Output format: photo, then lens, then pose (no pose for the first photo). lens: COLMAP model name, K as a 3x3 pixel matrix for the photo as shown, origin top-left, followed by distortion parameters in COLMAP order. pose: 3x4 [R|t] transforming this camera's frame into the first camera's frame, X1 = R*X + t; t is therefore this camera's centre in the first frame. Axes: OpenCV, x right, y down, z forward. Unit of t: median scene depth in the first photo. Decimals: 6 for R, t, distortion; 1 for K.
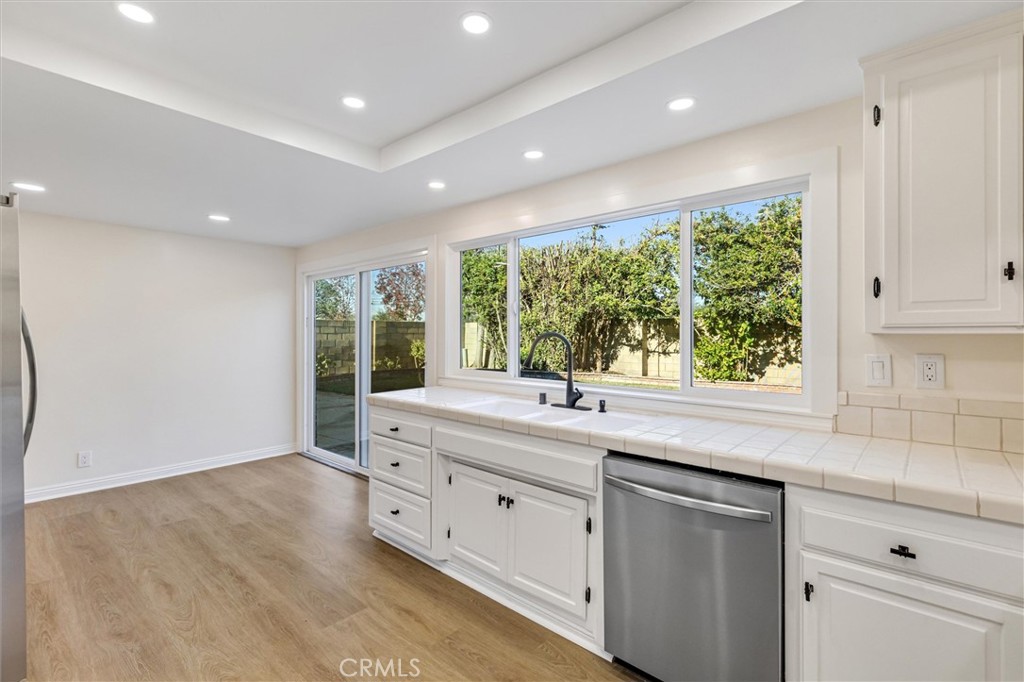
lens RADIAL K [[467.1, 0, 514.1], [0, 467.1, 333.6], [0, 0, 1]] dist [0.003783, 0.000315]
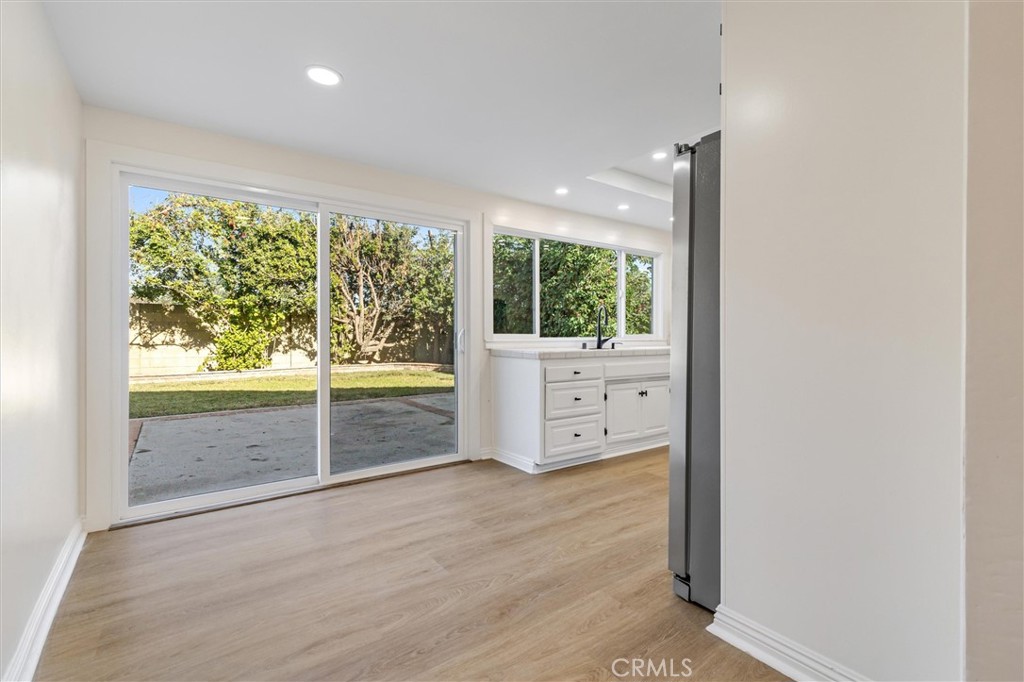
lens RADIAL K [[467.1, 0, 514.1], [0, 467.1, 333.6], [0, 0, 1]] dist [0.003783, 0.000315]
pose [[0.209657, 0.001637, 0.977774, -1.581693], [-0.000897, 0.999998, -0.001482, 0.096786], [-0.977775, -0.000566, 0.209658, 0.897329]]
